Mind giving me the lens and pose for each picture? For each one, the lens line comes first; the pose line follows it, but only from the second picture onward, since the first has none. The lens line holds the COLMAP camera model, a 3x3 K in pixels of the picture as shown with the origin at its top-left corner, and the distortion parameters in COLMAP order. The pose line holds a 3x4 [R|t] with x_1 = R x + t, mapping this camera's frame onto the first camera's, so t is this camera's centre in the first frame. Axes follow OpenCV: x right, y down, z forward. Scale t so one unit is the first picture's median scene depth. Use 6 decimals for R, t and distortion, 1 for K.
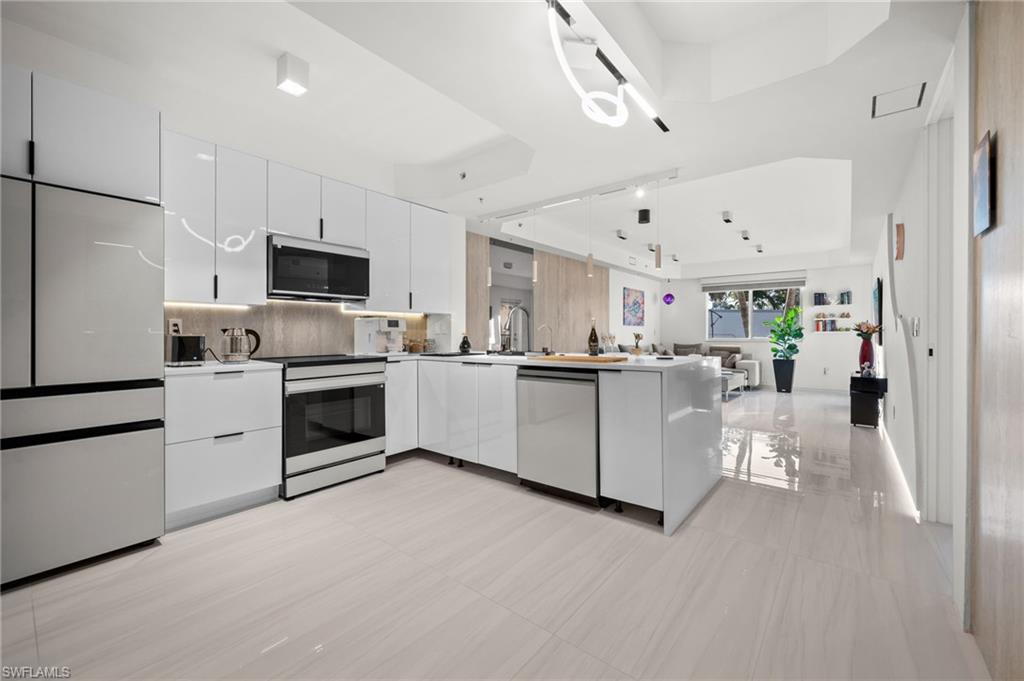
lens RADIAL K [[414.4, 0, 509.5], [0, 414.4, 335.1], [0, 0, 1]] dist [-0.003085, 0.001297]
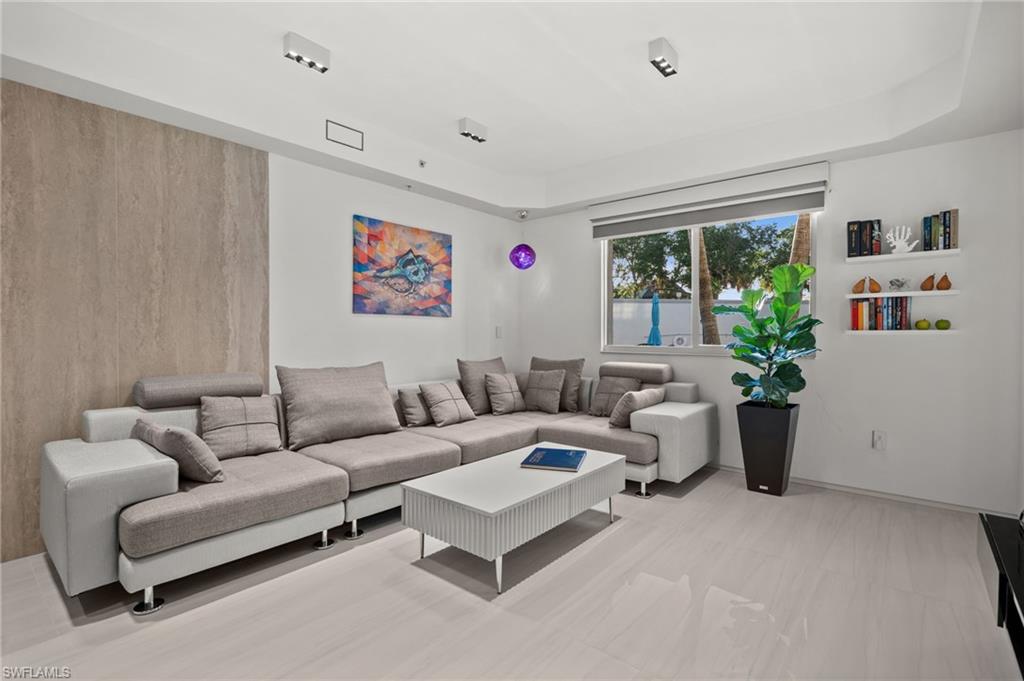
lens RADIAL K [[478.2, 0, 512.5], [0, 478.2, 339.2], [0, 0, 1]] dist [0.000184, -0.000261]
pose [[0.999970, 0.002364, -0.007326, 0.800308], [-0.002297, 0.999955, 0.009192, -0.007696], [0.007347, -0.009175, 0.999931, 1.037768]]
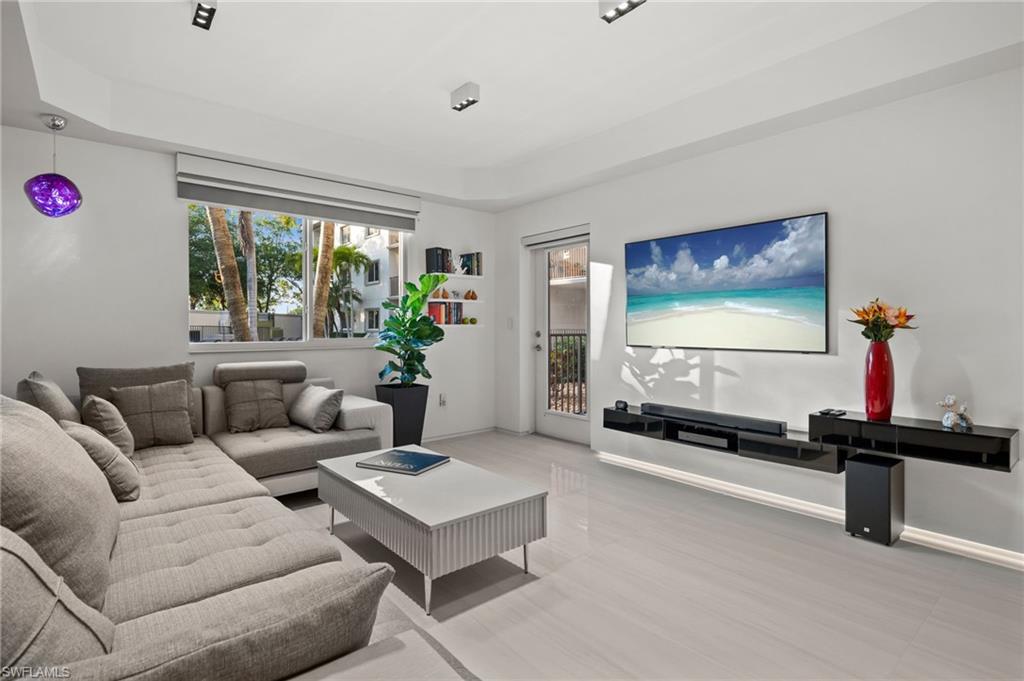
lens RADIAL K [[504.1, 0, 509.9], [0, 504.1, 329.8], [0, 0, 1]] dist [0.001269, -0.000472]
pose [[0.190331, -0.006380, 0.981699, 0.281519], [0.006251, 0.999966, 0.005287, -0.008920], [-0.981700, 0.005131, 0.190365, 1.412025]]
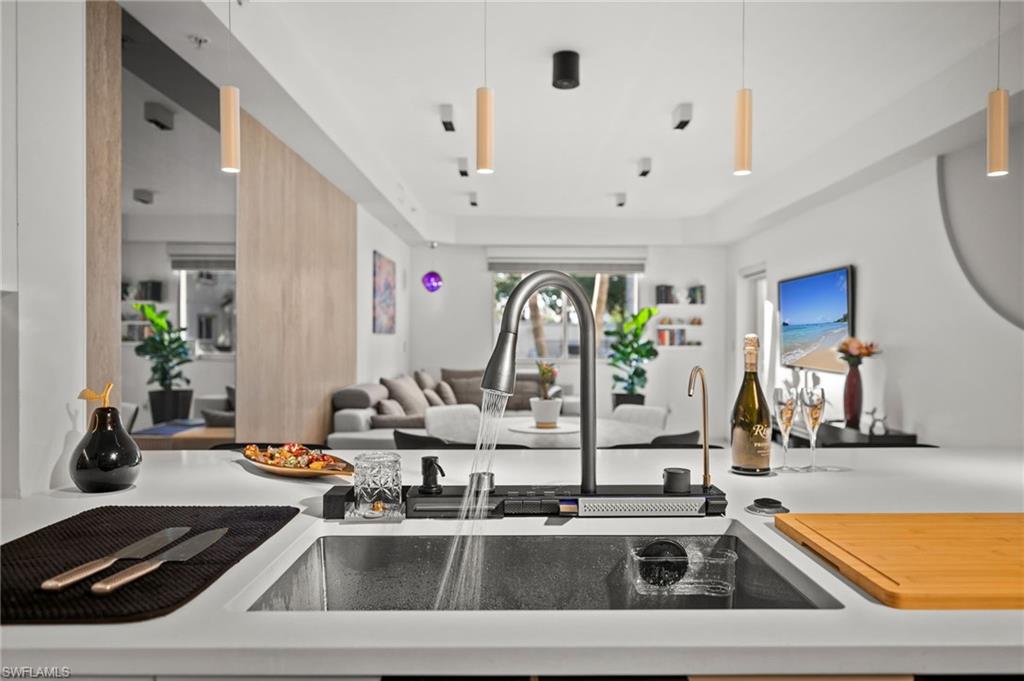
lens RADIAL K [[689.5, 0, 509.3], [0, 689.5, 344.8], [0, 0, 1]] dist [-0.004220, 0.003994]
pose [[0.779452, -0.002188, 0.626458, -0.155321], [-0.000707, 0.999990, 0.004373, -0.027629], [-0.626462, -0.003852, 0.779443, 0.590571]]
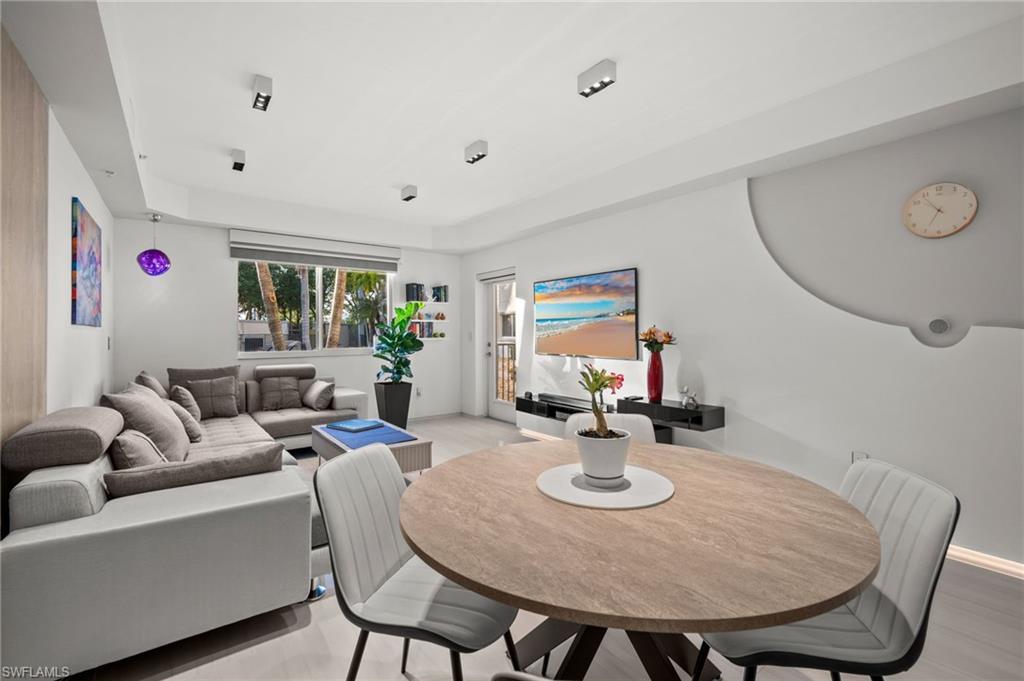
lens RADIAL K [[450.9, 0, 515.5], [0, 450.9, 332.1], [0, 0, 1]] dist [-0.003063, 0.001511]
pose [[0.236799, -0.000404, 0.971559, 0.069405], [0.009203, 0.999956, -0.001827, -0.028207], [-0.971515, 0.009374, 0.236792, 1.151359]]
